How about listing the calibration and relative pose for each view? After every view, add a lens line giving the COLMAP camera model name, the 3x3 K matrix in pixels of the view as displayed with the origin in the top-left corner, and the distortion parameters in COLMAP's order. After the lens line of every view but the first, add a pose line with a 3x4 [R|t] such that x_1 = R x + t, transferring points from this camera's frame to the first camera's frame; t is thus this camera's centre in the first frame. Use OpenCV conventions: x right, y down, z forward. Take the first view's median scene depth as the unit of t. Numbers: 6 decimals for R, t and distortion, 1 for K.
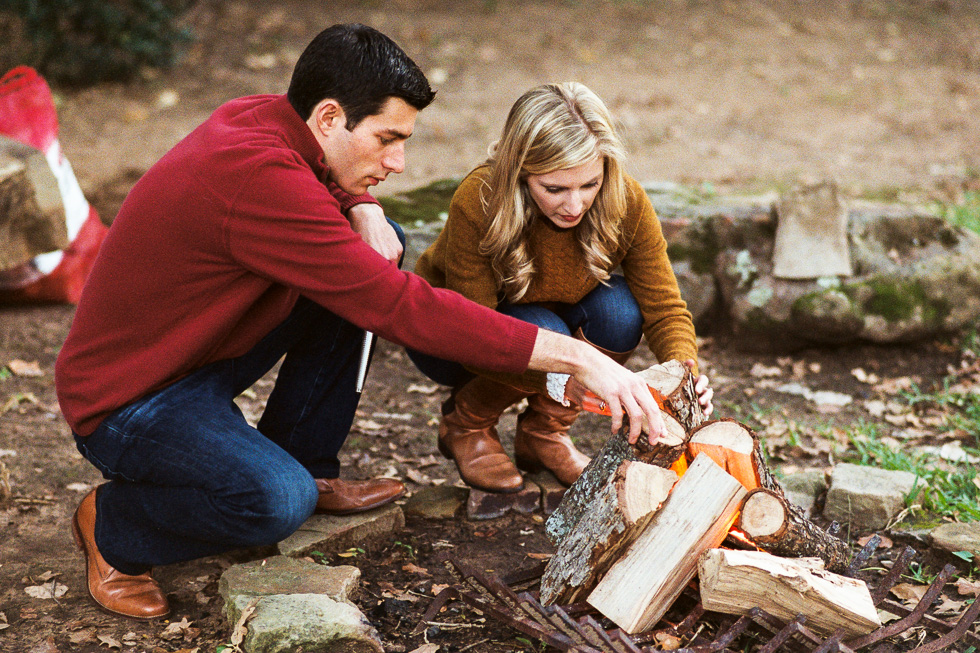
lens RADIAL K [[2427.3, 0, 486.6], [0, 2427.3, 330.9], [0, 0, 1]] dist [0.149417, 0.000000]
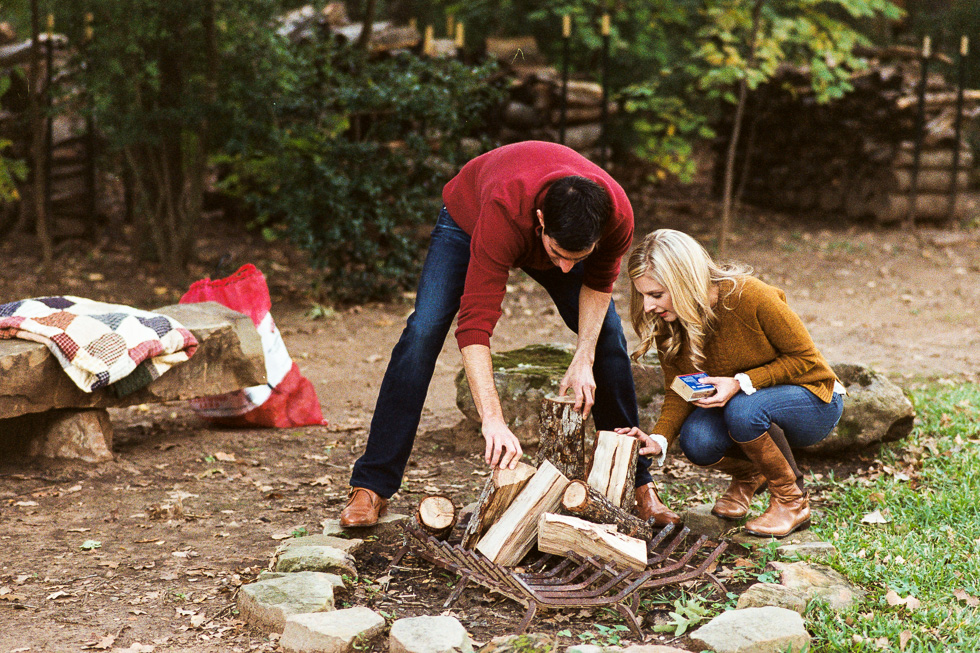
lens RADIAL K [[2427.3, 0, 490.2], [0, 2427.3, 321.7], [0, 0, 1]] dist [0.149417, 0.000000]
pose [[0.984036, 0.003441, -0.177937, 0.255586], [-0.024588, 0.992853, -0.116779, 0.111264], [0.176263, 0.119290, 0.977088, -0.479495]]
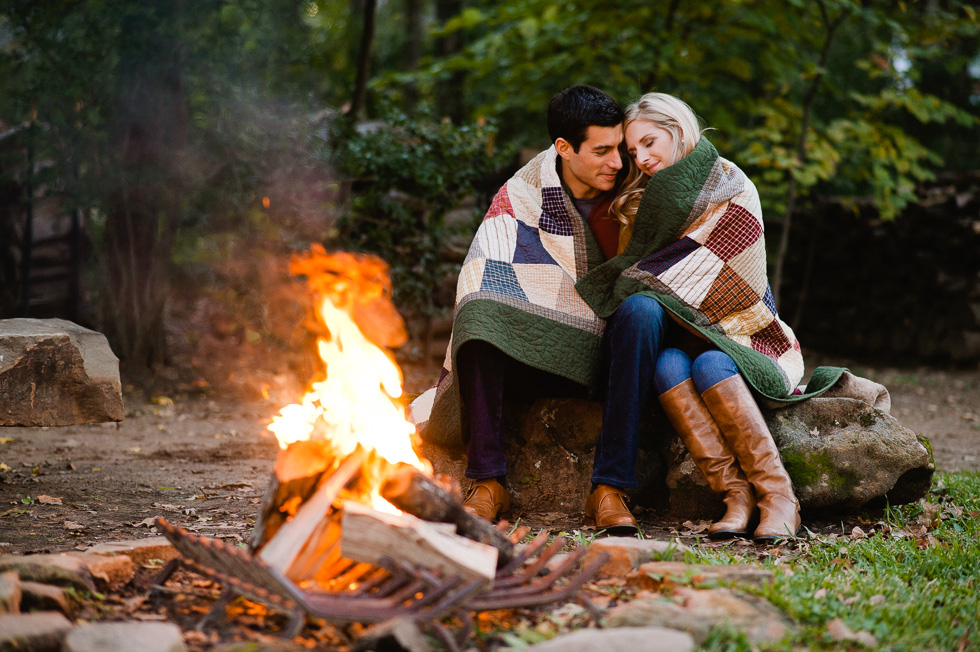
lens RADIAL K [[2337.4, 0, 497.3], [0, 2337.4, 328.1], [0, 0, 1]] dist [0.192885, 0.000000]
pose [[0.973044, 0.007692, -0.230492, 0.305183], [-0.057509, 0.975963, -0.210212, 0.173261], [0.223334, 0.217801, 0.950097, -0.058589]]
